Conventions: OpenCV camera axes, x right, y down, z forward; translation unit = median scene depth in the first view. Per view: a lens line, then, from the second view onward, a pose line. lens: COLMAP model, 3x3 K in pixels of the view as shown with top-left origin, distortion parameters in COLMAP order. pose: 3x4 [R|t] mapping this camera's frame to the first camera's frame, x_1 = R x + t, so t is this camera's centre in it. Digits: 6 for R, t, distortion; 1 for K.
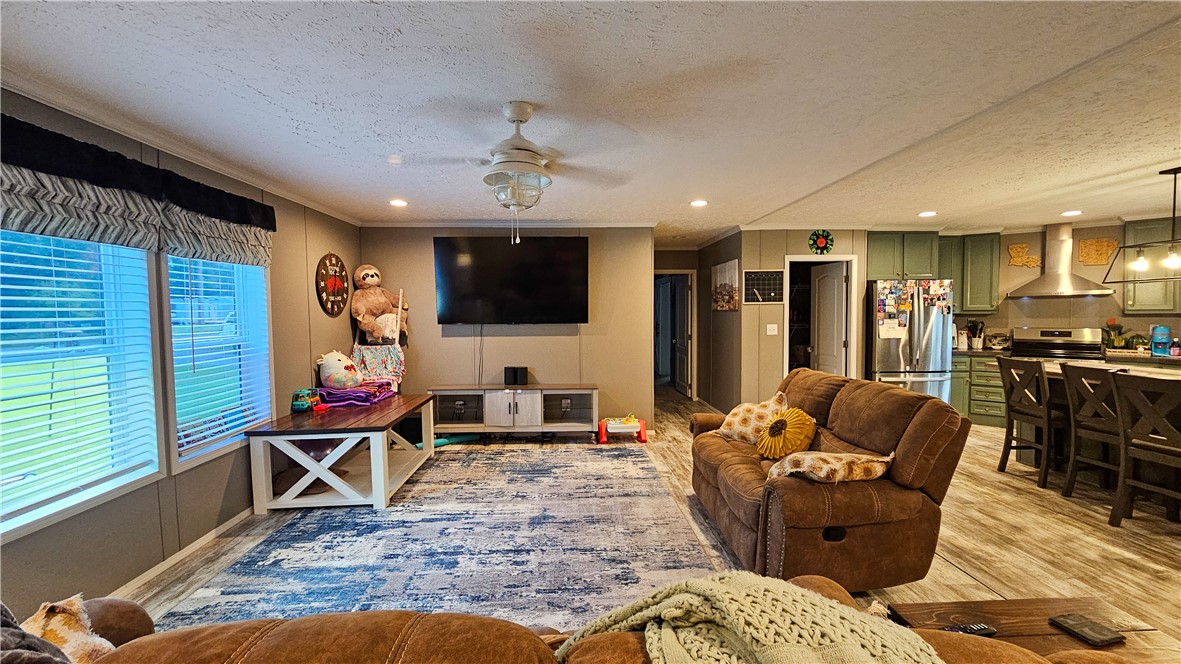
lens RADIAL K [[486.3, 0, 587.0], [0, 486.3, 329.7], [0, 0, 1]] dist [-0.001591, -0.000158]
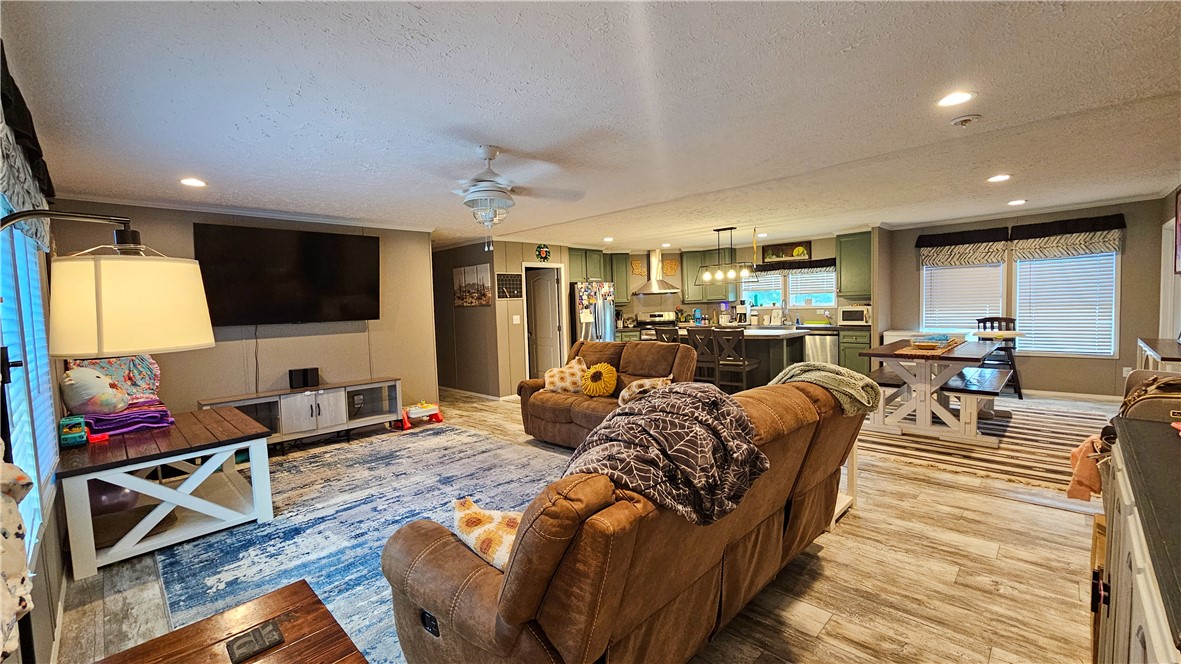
lens RADIAL K [[478.2, 0, 590.5], [0, 478.2, 332.0], [0, 0, 1]] dist [0.001005, -0.000074]
pose [[0.730824, -0.056254, 0.680244, -0.387429], [0.053364, 0.998257, 0.025222, 0.012641], [-0.680477, 0.017868, 0.732551, -0.063487]]
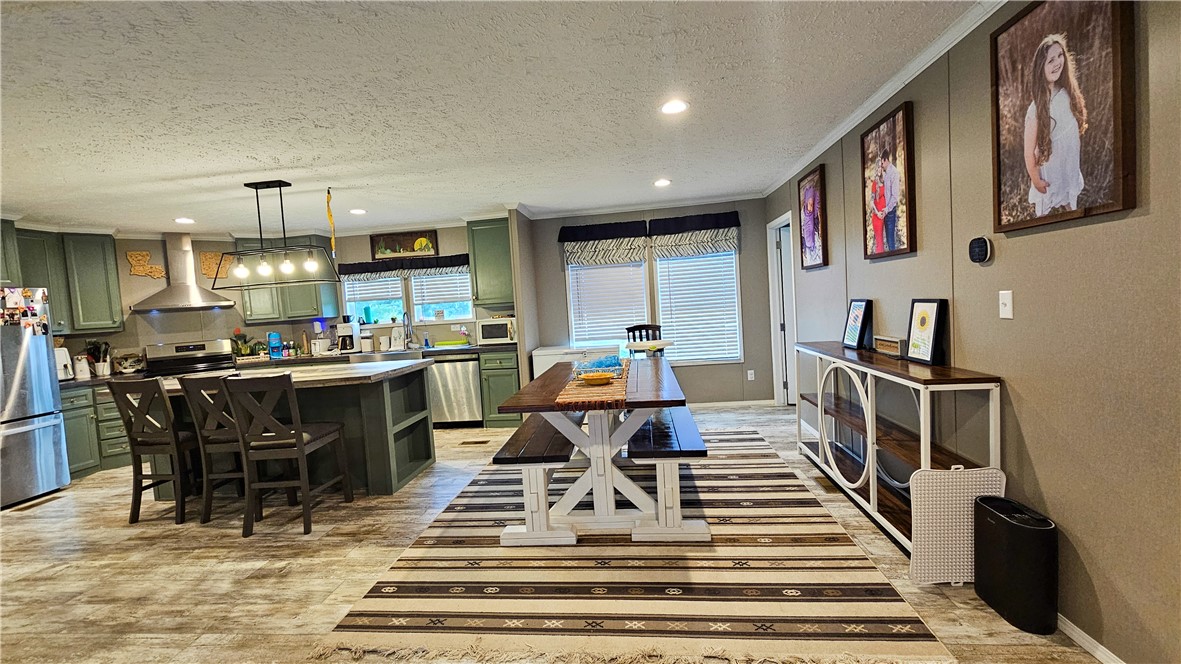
lens RADIAL K [[486.3, 0, 587.0], [0, 486.3, 329.7], [0, 0, 1]] dist [-0.001591, -0.000158]
pose [[0.147684, -0.054369, 0.987539, 0.160447], [0.102035, 0.993998, 0.039465, 0.017139], [-0.983757, 0.094935, 0.152345, 0.094242]]
